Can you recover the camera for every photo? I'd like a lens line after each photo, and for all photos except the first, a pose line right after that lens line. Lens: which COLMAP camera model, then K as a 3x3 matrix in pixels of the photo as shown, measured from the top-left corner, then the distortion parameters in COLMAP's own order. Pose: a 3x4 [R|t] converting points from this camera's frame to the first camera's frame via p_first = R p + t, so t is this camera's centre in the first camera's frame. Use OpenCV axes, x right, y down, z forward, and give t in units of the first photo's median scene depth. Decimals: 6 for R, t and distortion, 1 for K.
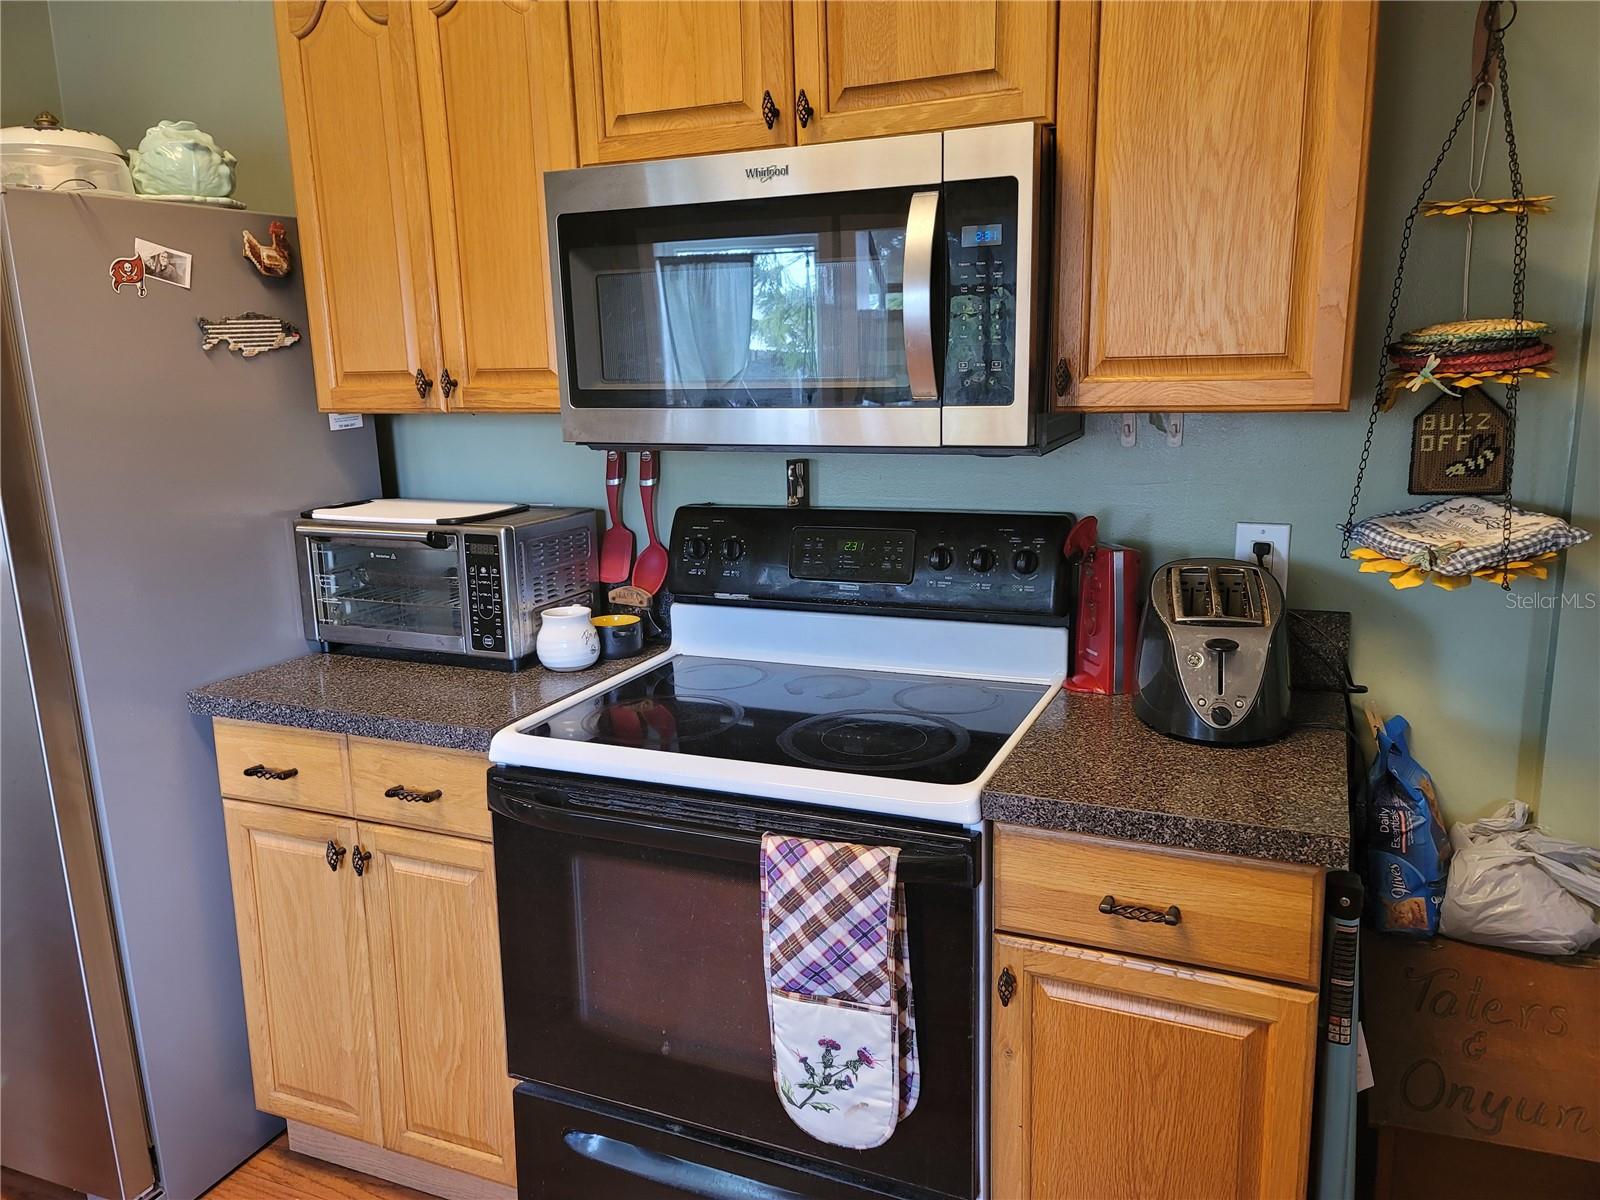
lens RADIAL K [[1183.4, 0, 797.6], [0, 1183.4, 608.6], [0, 0, 1]] dist [0.088985, -0.001787]
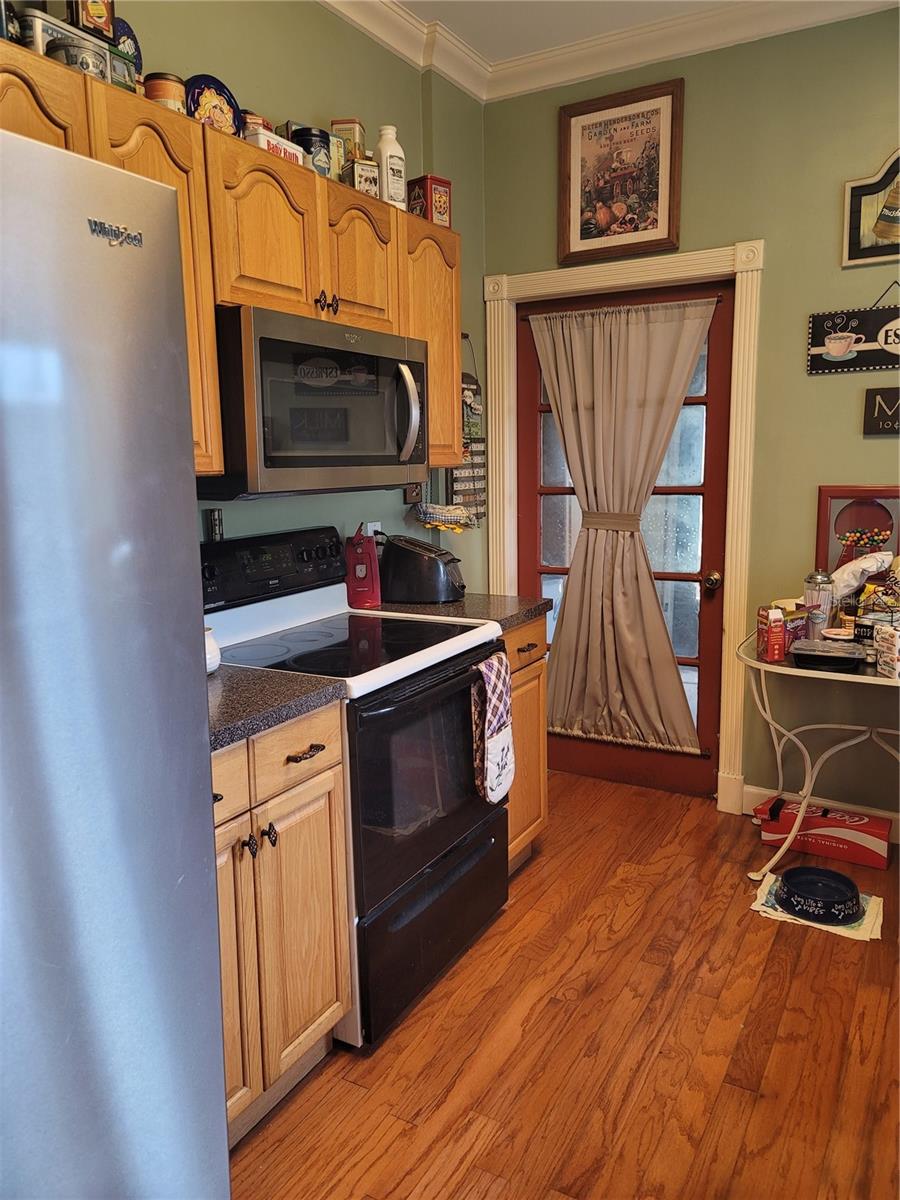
lens RADIAL K [[887.5, 0, 450.0], [0, 887.5, 600.0], [0, 0, 1]] dist [0.088985, -0.001787]
pose [[0.090153, -0.137604, 0.986376, -1.244244], [0.225884, 0.967424, 0.114314, -0.085885], [-0.969973, 0.212501, 0.118299, 0.681638]]
